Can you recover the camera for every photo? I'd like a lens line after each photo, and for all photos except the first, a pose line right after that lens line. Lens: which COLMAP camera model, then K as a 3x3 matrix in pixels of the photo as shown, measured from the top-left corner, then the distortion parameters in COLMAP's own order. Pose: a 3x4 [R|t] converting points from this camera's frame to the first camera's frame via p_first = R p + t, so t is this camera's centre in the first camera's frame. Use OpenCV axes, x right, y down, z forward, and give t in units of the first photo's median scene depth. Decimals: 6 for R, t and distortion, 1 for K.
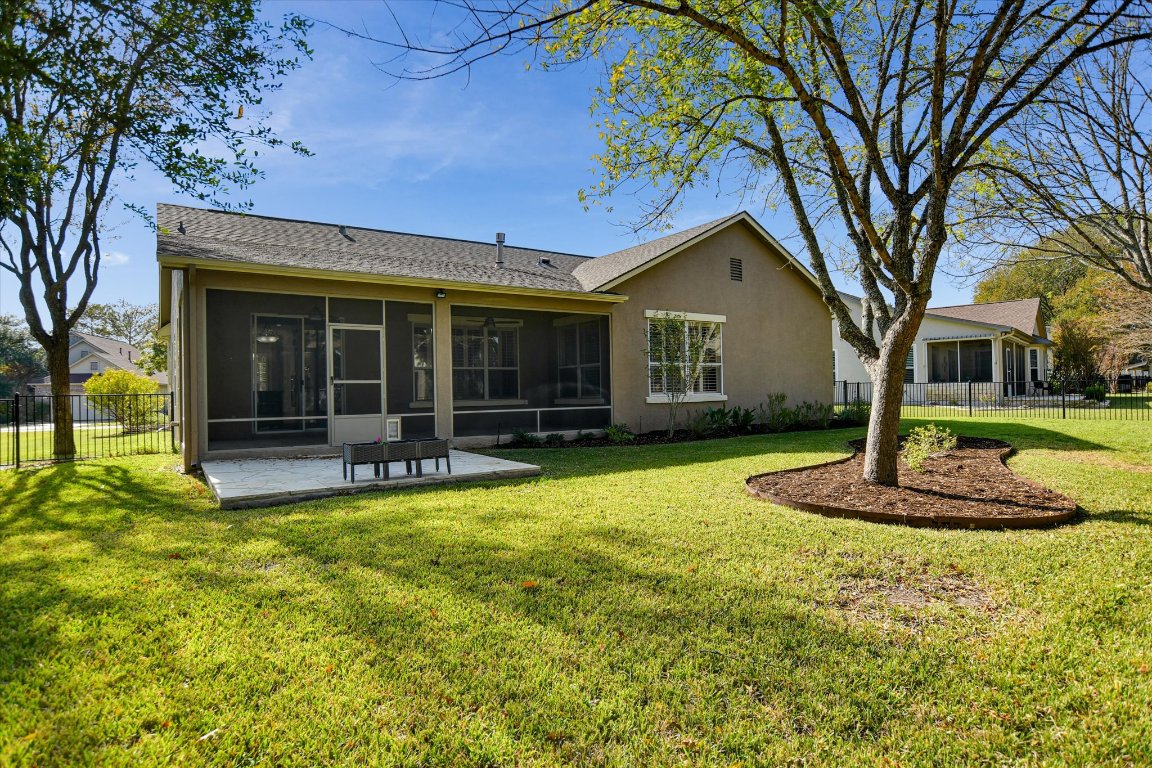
lens RADIAL K [[583.7, 0, 580.6], [0, 583.7, 387.1], [0, 0, 1]] dist [-0.007224, 0.000747]
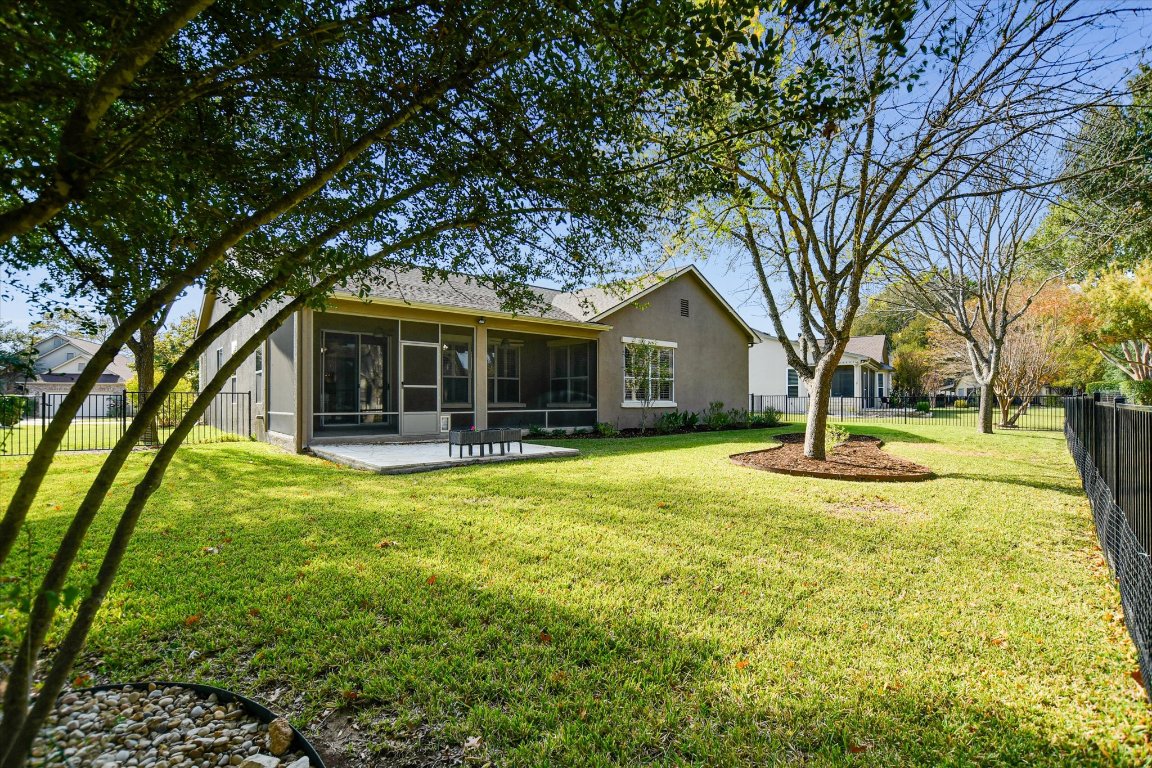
lens RADIAL K [[501.7, 0, 571.5], [0, 501.7, 402.6], [0, 0, 1]] dist [-0.013193, 0.001192]
pose [[0.992430, 0.017988, 0.121486, -0.161764], [-0.019498, 0.999747, 0.011252, 0.006942], [-0.121253, -0.013536, 0.992529, -0.134505]]
